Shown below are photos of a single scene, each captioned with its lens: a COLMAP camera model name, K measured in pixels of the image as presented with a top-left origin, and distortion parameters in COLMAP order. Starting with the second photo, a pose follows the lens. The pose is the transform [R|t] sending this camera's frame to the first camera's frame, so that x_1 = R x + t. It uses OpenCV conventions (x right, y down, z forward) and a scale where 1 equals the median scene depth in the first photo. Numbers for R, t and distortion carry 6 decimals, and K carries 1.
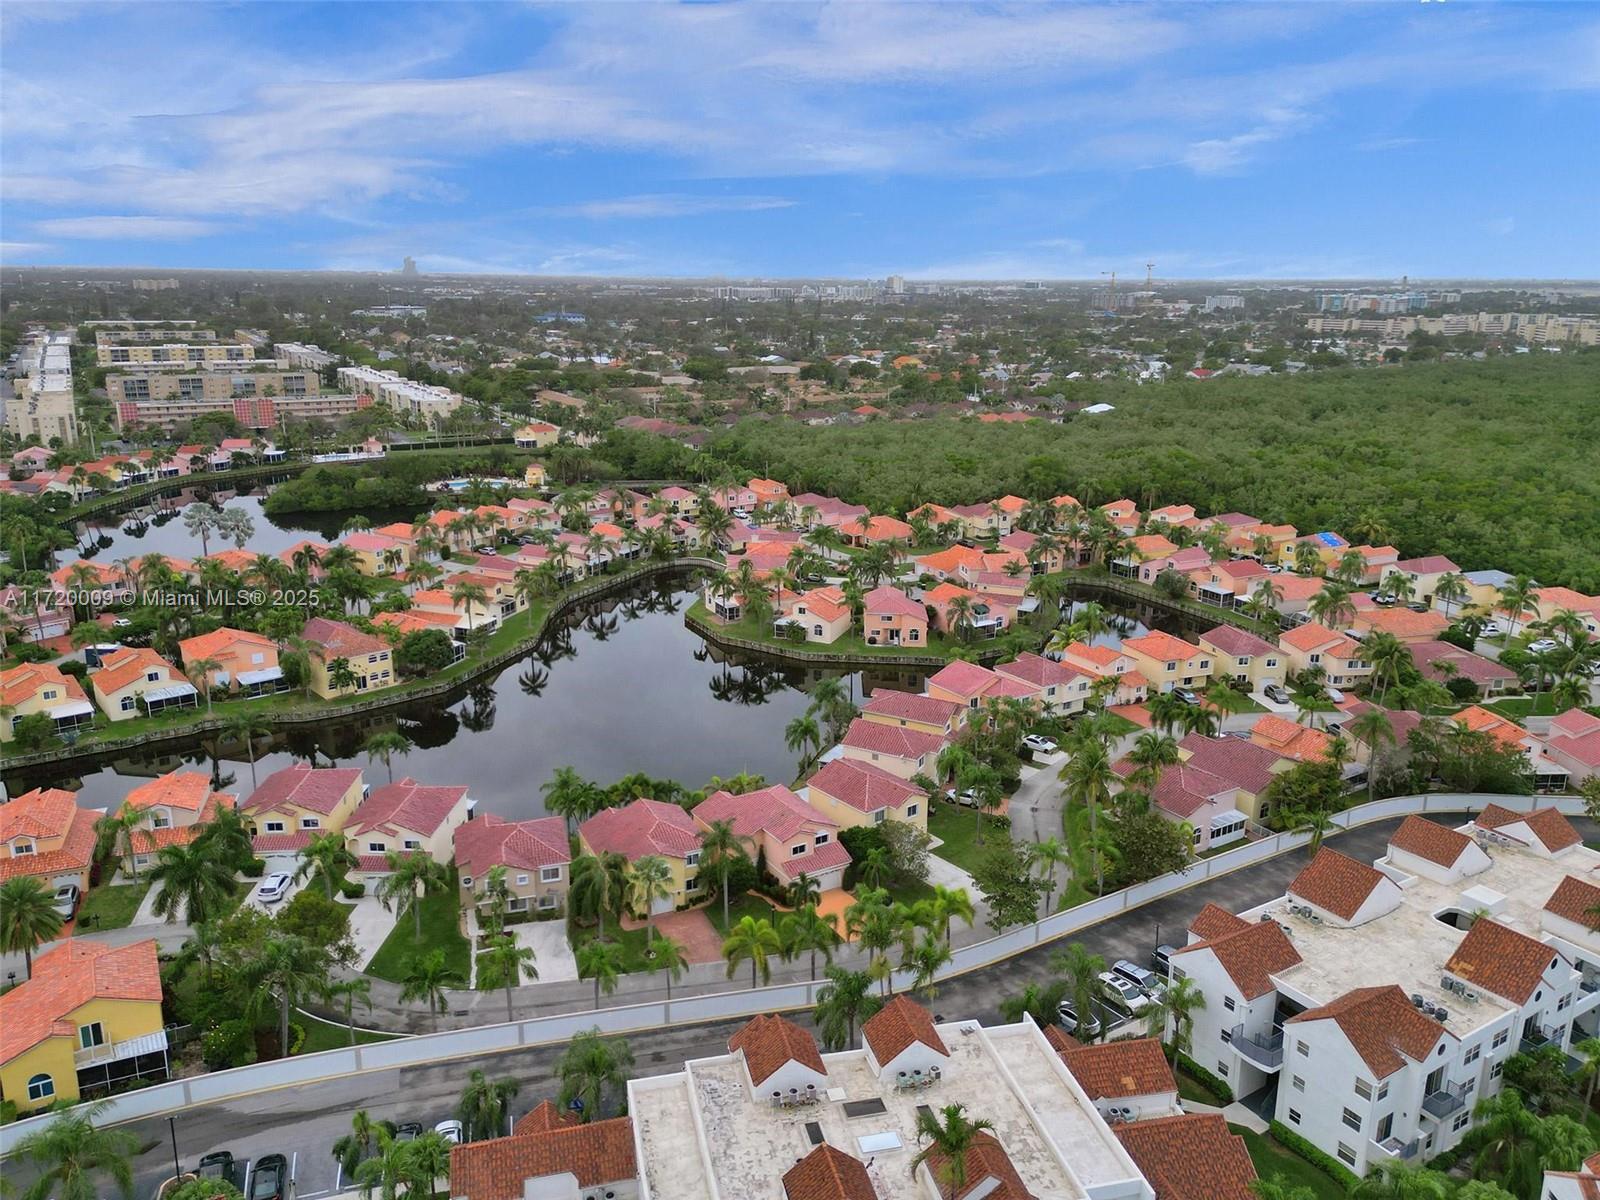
lens RADIAL K [[1185.3, 0, 796.4], [0, 1185.3, 596.5], [0, 0, 1]] dist [0.130268, -0.138654]
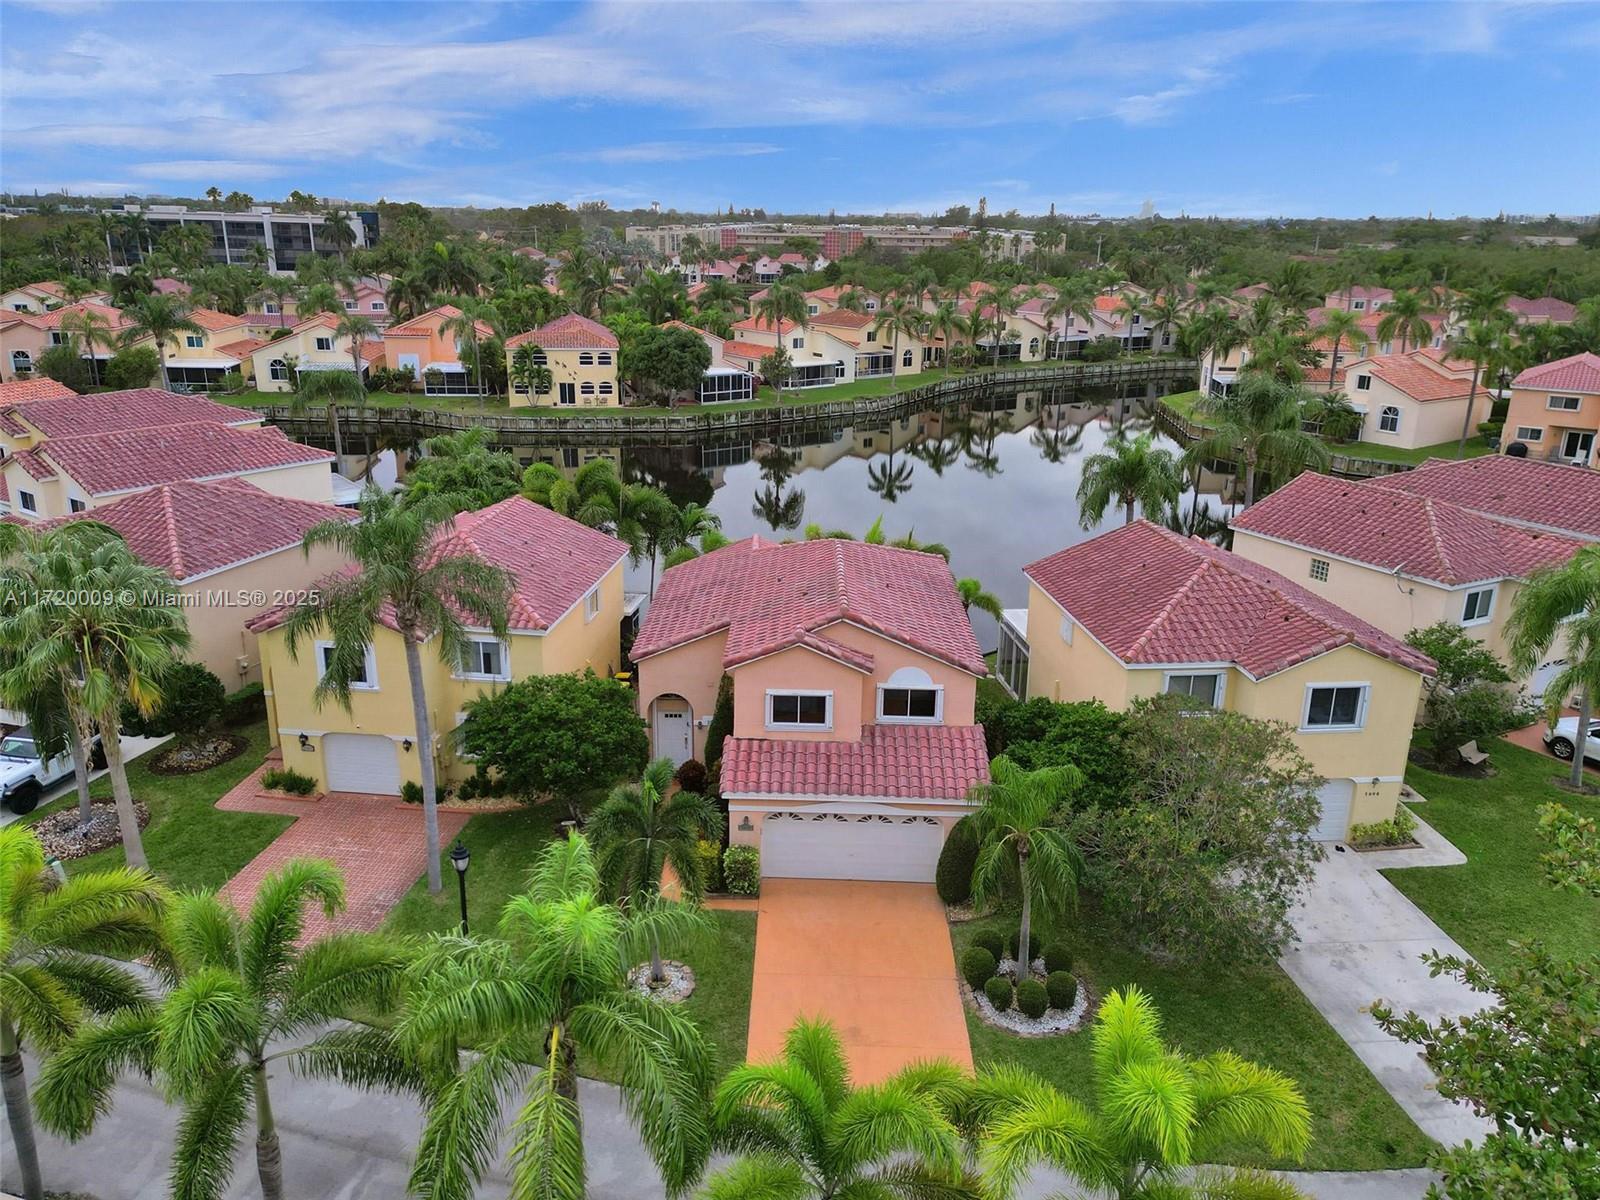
lens RADIAL K [[1186.2, 0, 794.4], [0, 1186.2, 610.8], [0, 0, 1]] dist [0.123204, -0.134879]
pose [[0.837278, 0.173583, -0.518493, 0.085461], [-0.149566, 0.984812, 0.088175, 0.098957], [0.525924, 0.003722, 0.850524, 0.456480]]
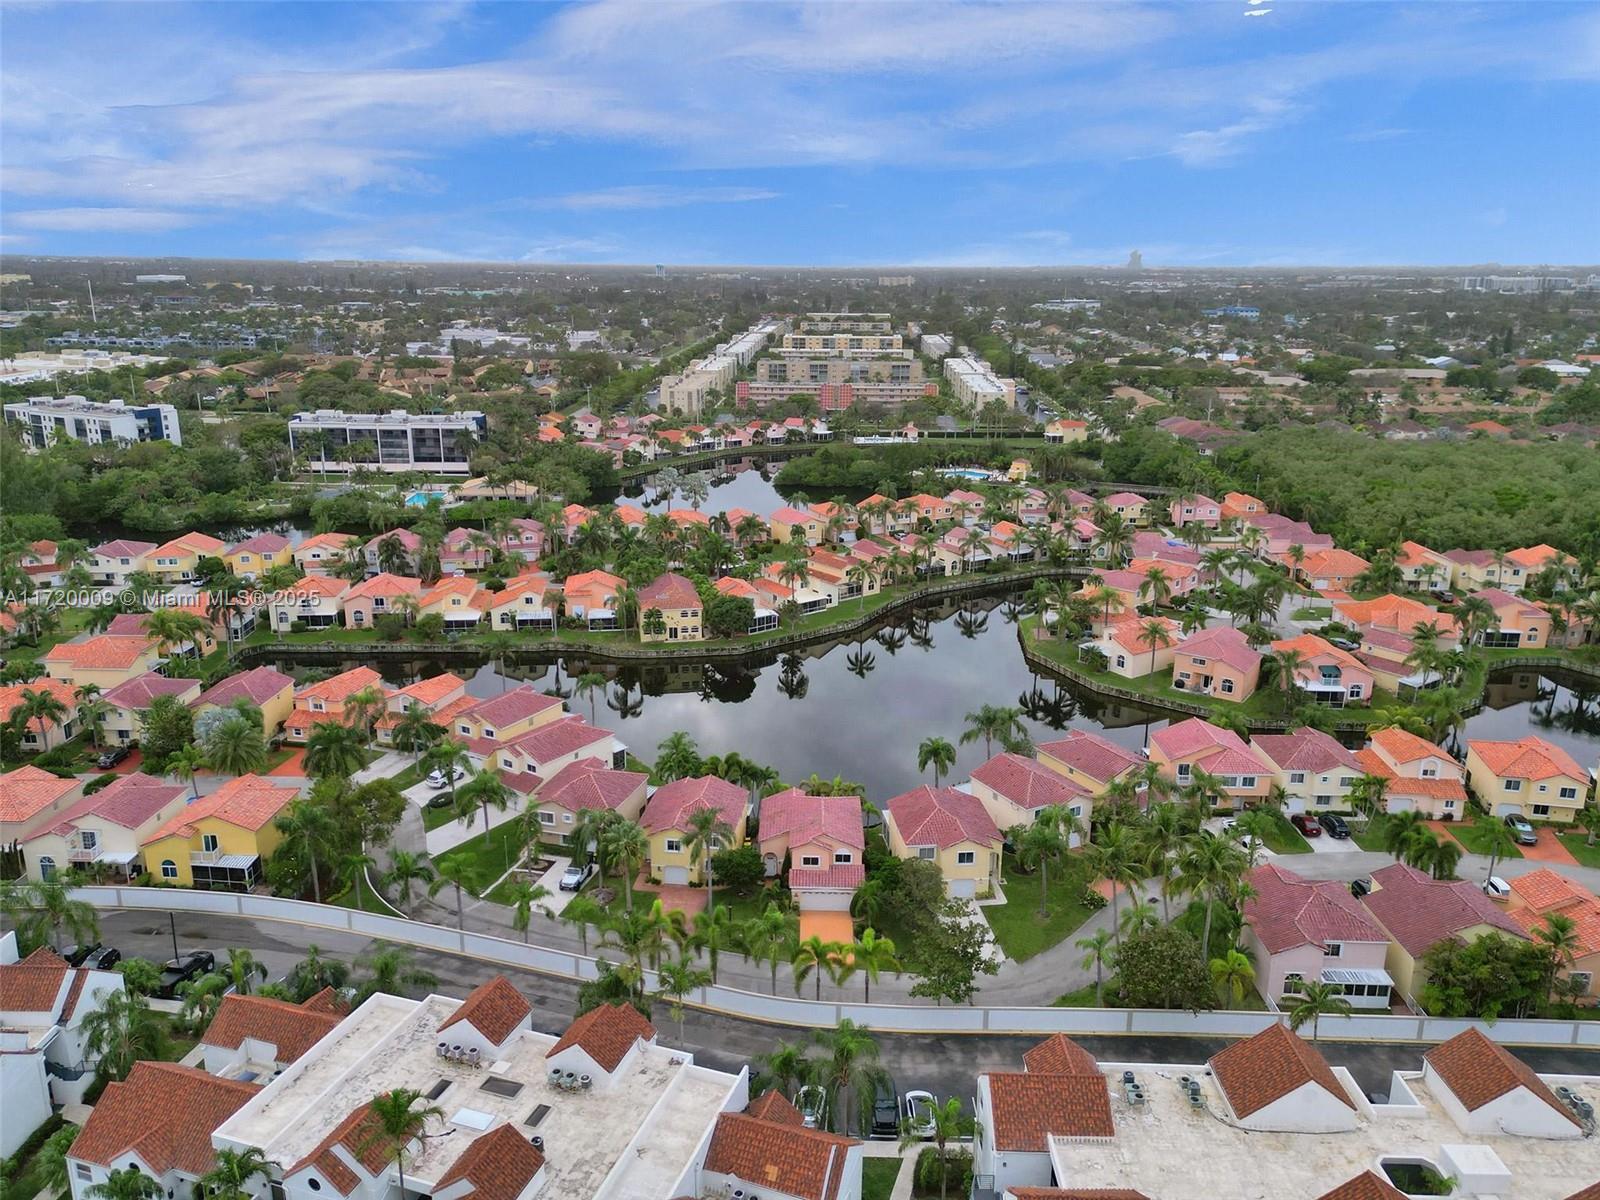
lens RADIAL K [[1185.3, 0, 796.4], [0, 1185.3, 596.5], [0, 0, 1]] dist [0.130268, -0.138654]
pose [[0.839273, 0.144803, -0.524074, 0.284567], [-0.141740, 0.988824, 0.046226, -0.027783], [0.524911, 0.035487, 0.850417, 0.091297]]
